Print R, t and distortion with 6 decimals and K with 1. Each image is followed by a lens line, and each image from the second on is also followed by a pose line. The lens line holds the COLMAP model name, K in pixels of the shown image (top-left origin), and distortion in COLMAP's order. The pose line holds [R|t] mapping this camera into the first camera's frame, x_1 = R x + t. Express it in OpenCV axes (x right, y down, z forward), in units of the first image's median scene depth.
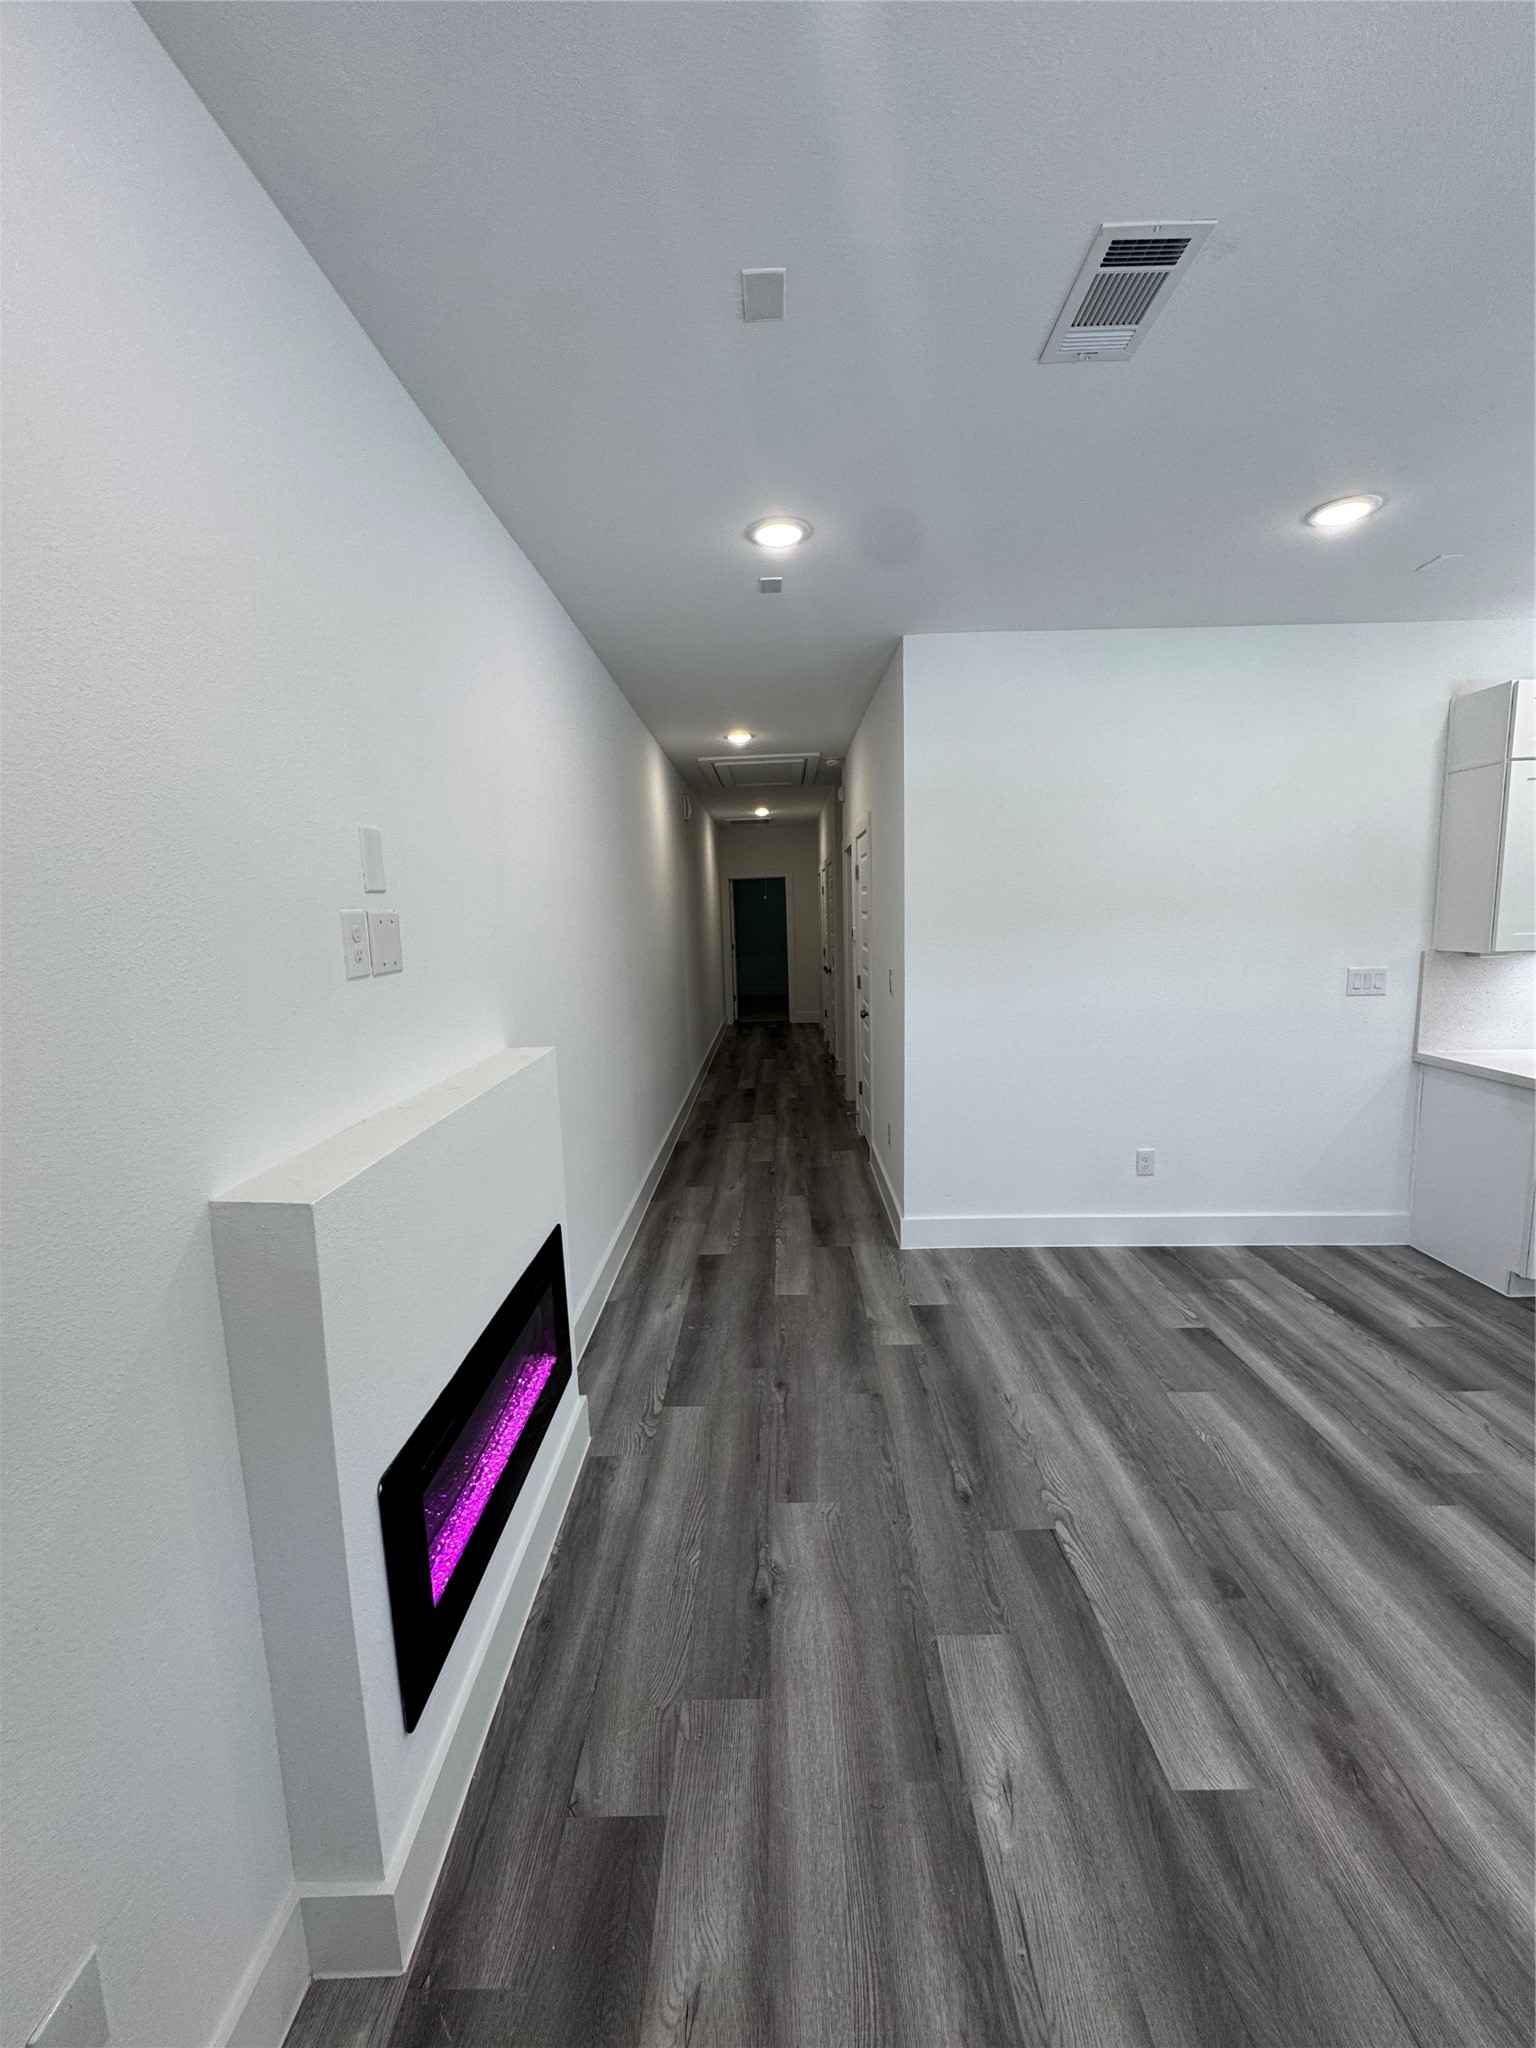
lens RADIAL K [[817.0, 0, 768.2], [0, 817.0, 1023.7], [0, 0, 1]] dist [-0.004336, 0.000545]
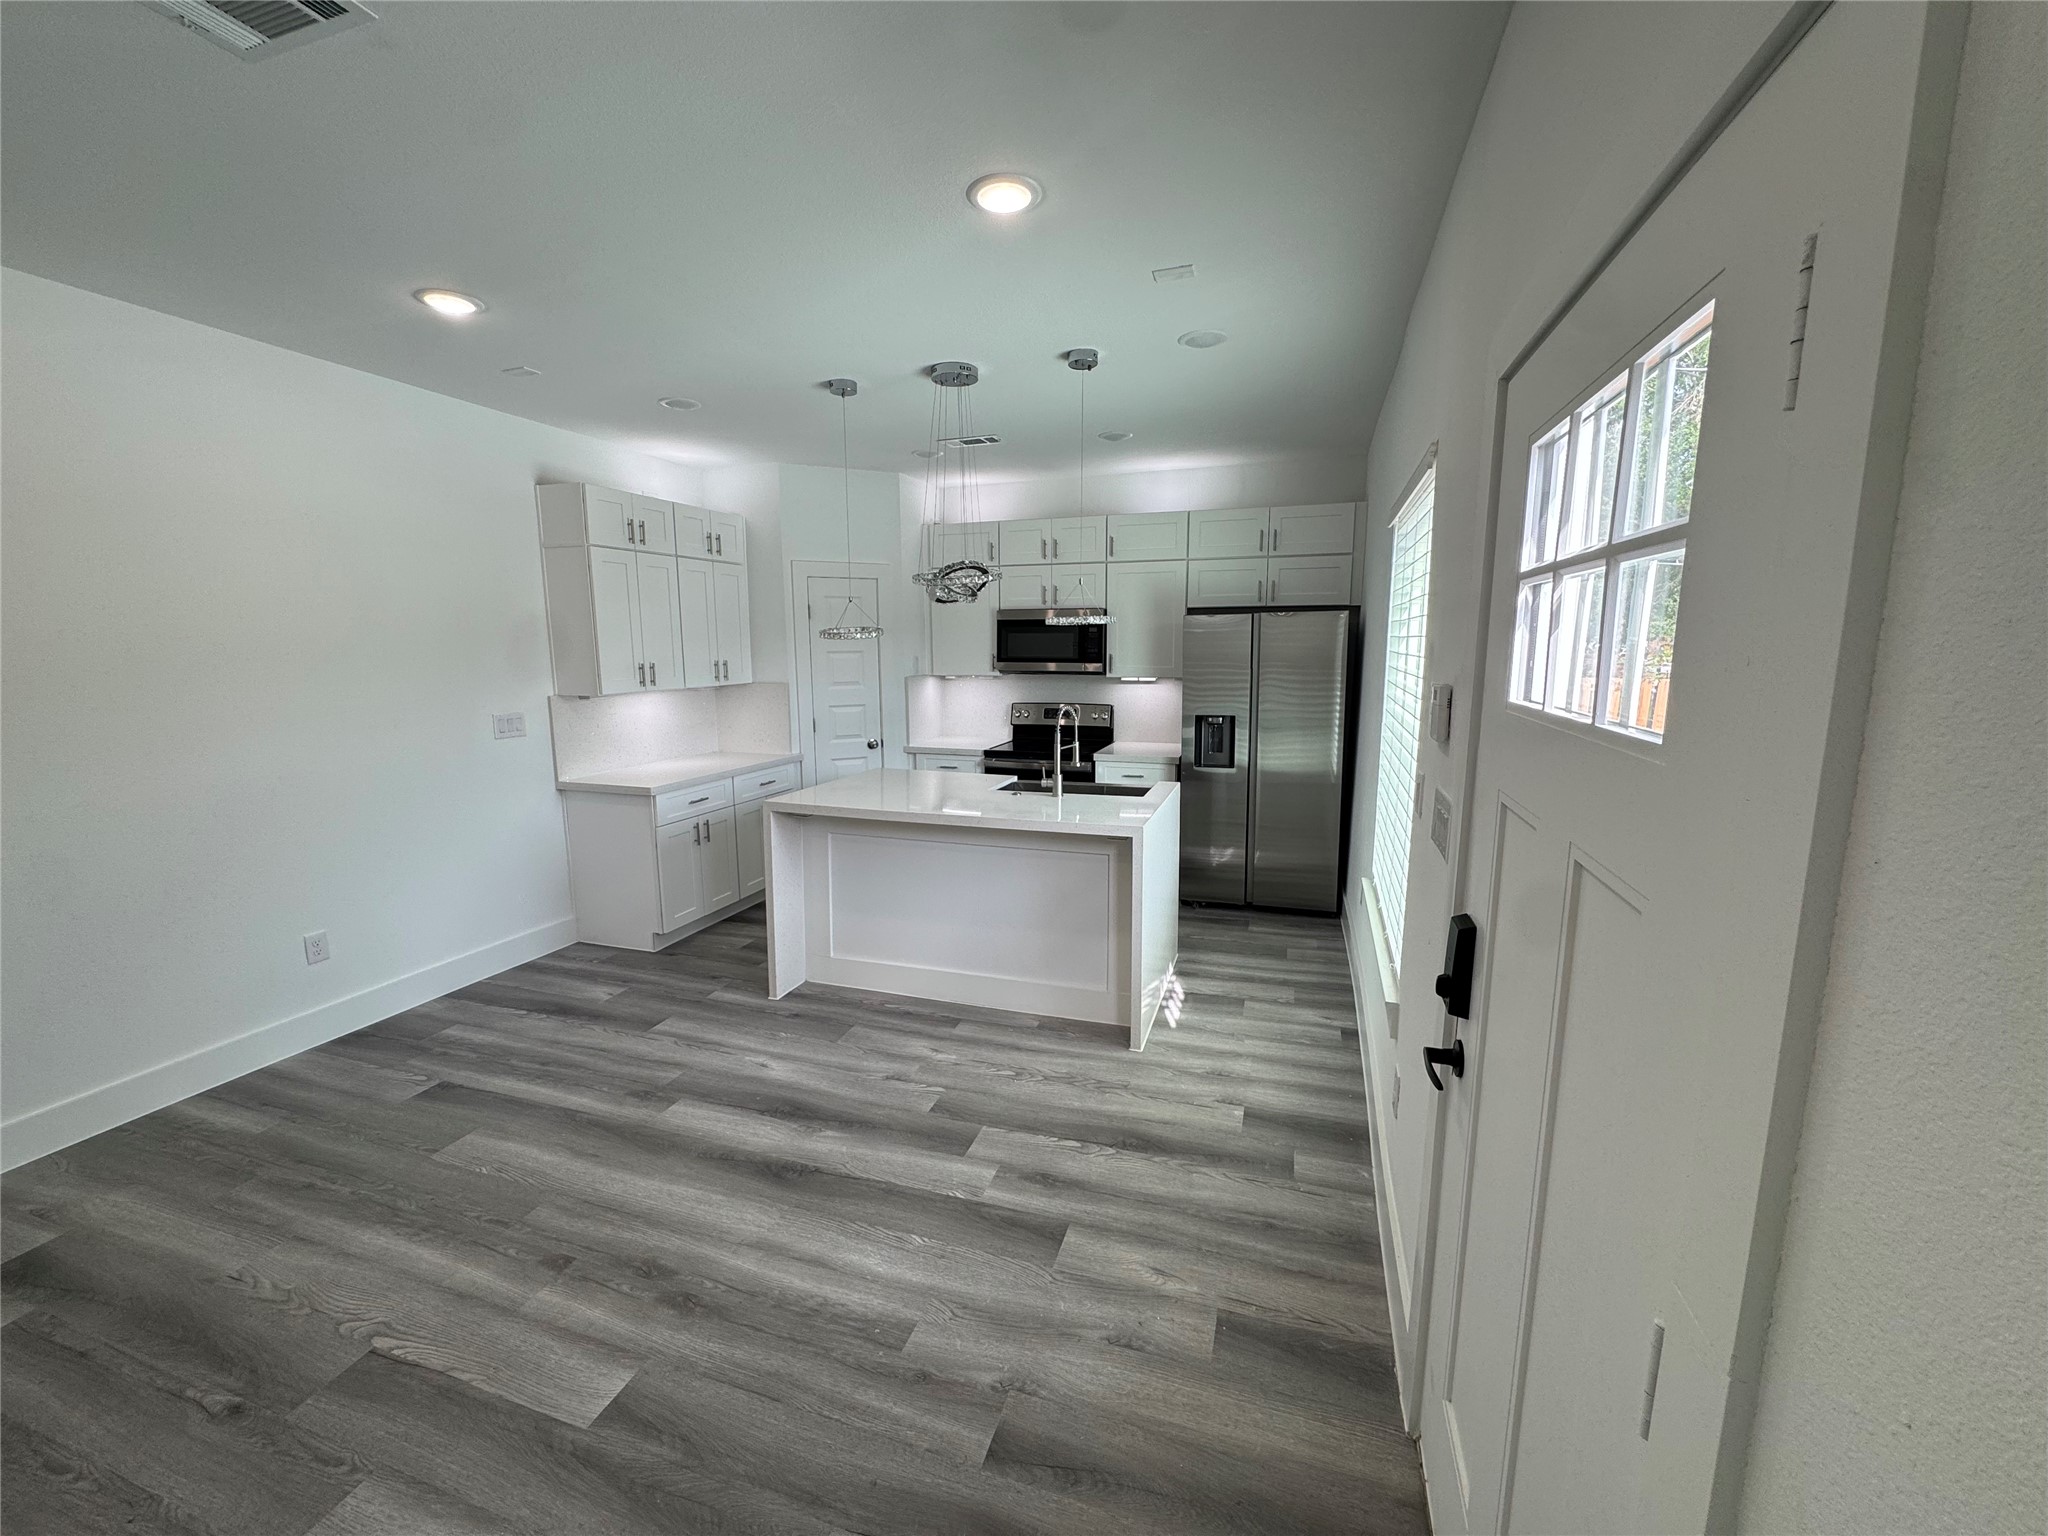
lens RADIAL K [[817.0, 0, 1025.6], [0, 817.0, 764.8], [0, 0, 1]] dist [-0.004336, 0.000545]
pose [[0.300807, -0.119246, 0.946201, -0.176214], [0.123393, 0.988679, 0.085371, -0.007742], [-0.945669, 0.091074, 0.312116, -0.022730]]
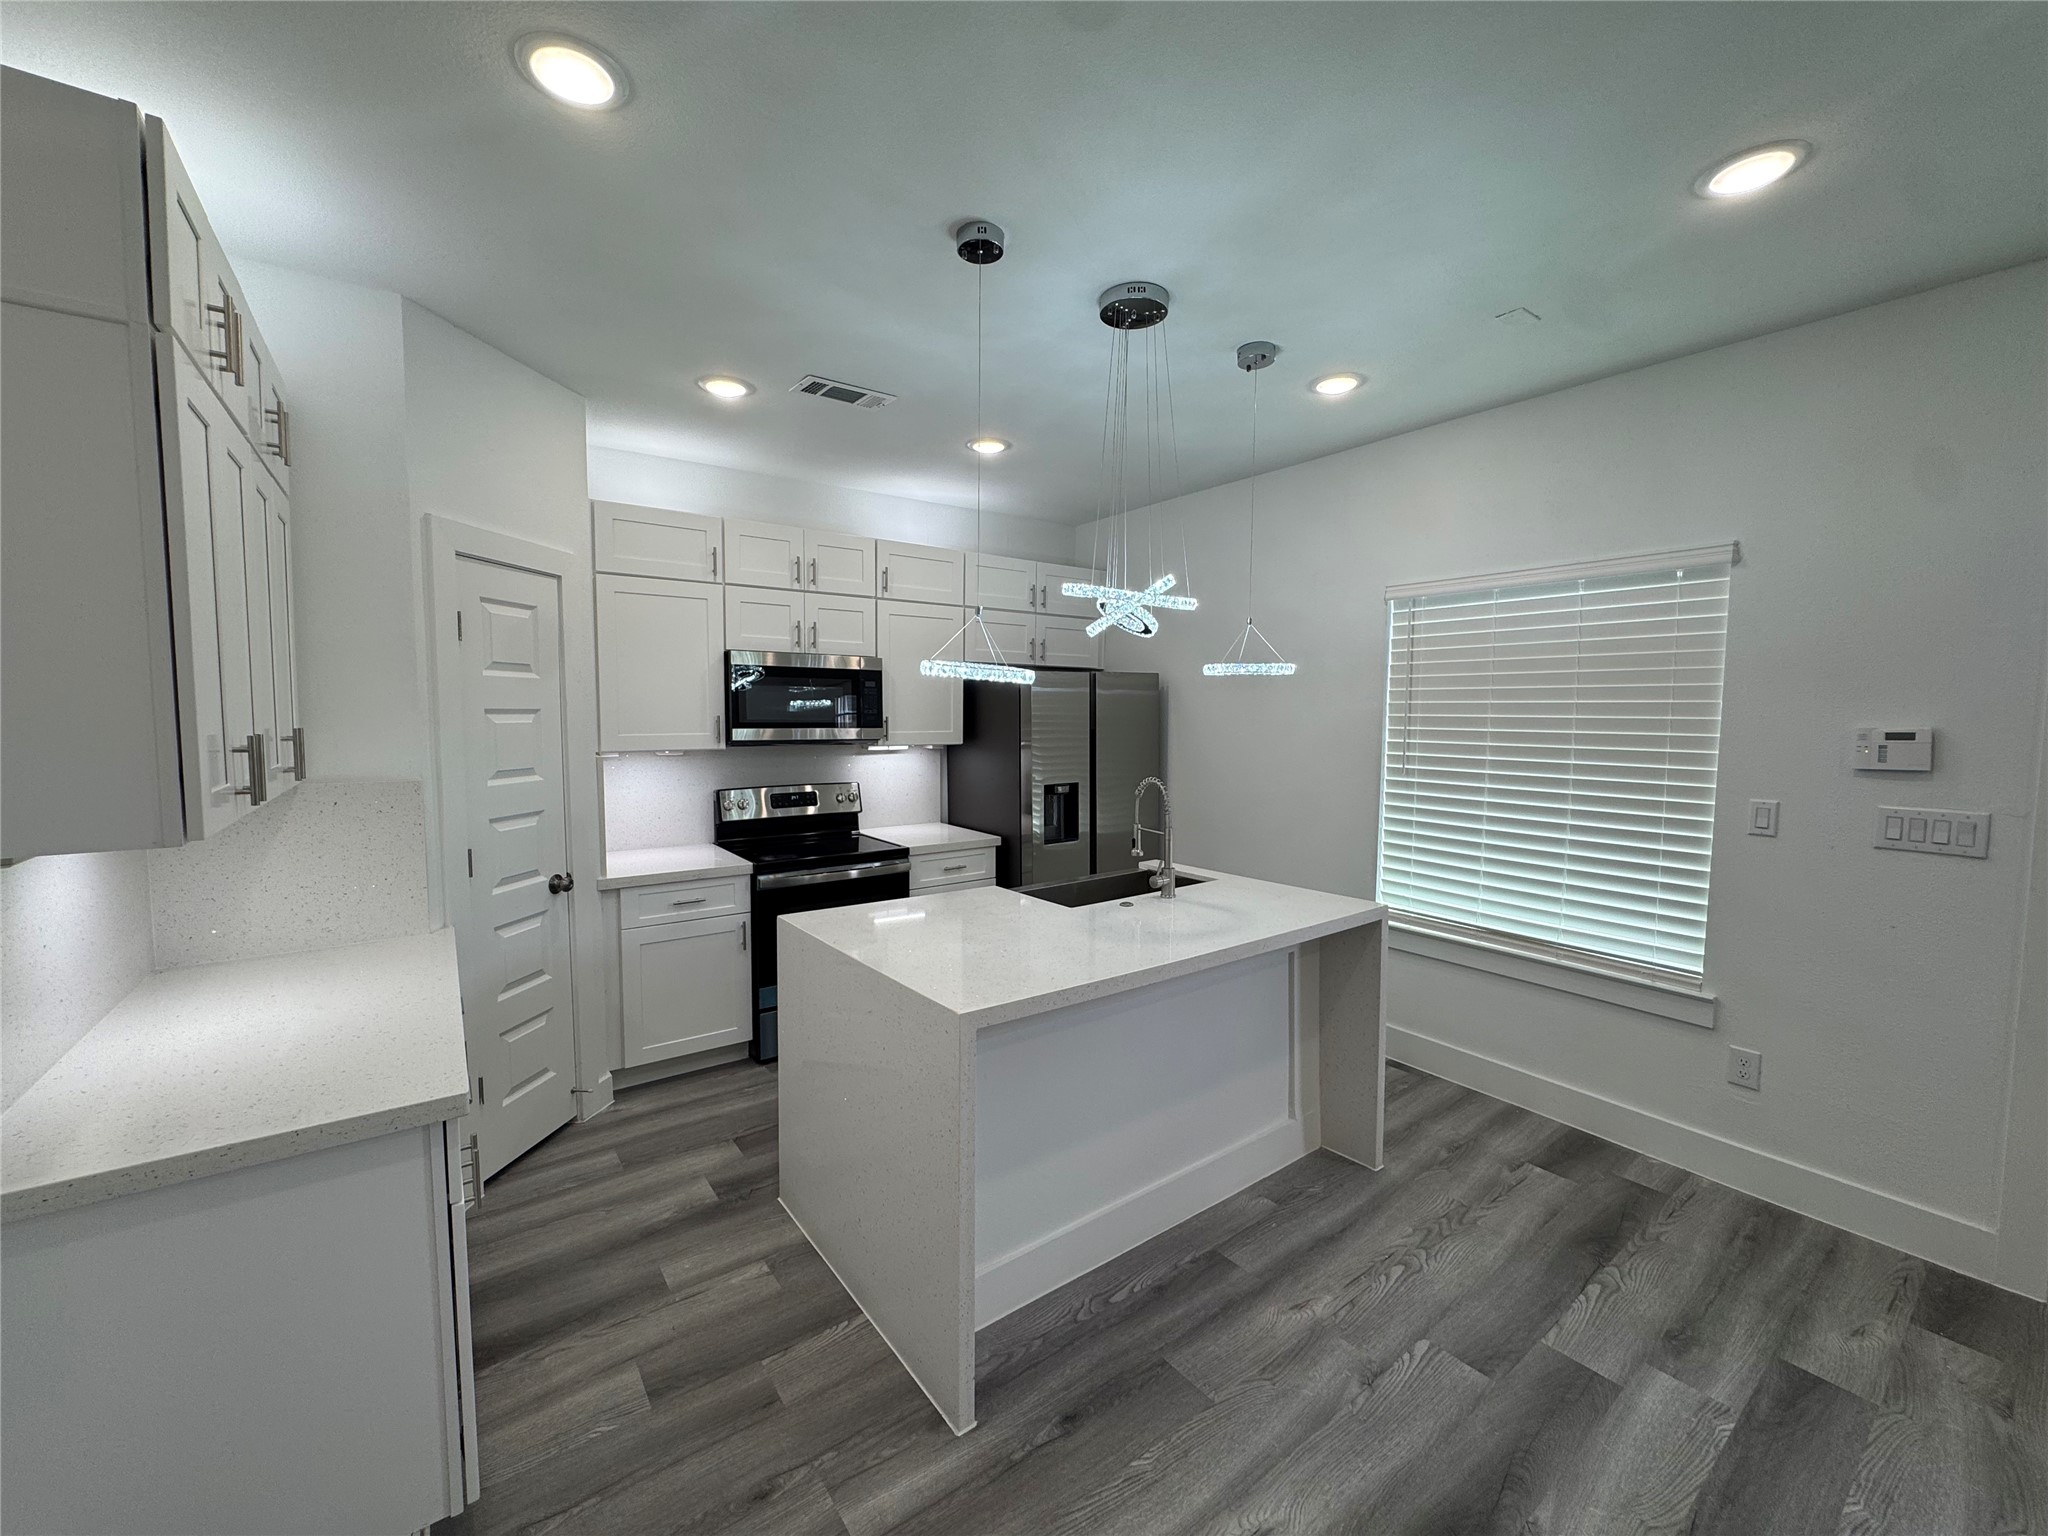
lens RADIAL K [[817.0, 0, 1022.8], [0, 817.0, 767.0], [0, 0, 1]] dist [-0.004336, 0.000545]
pose [[-0.604188, -0.030958, 0.796240, 0.483660], [0.117886, 0.984777, 0.127741, -0.167836], [-0.788073, 0.171045, -0.591341, 1.222652]]
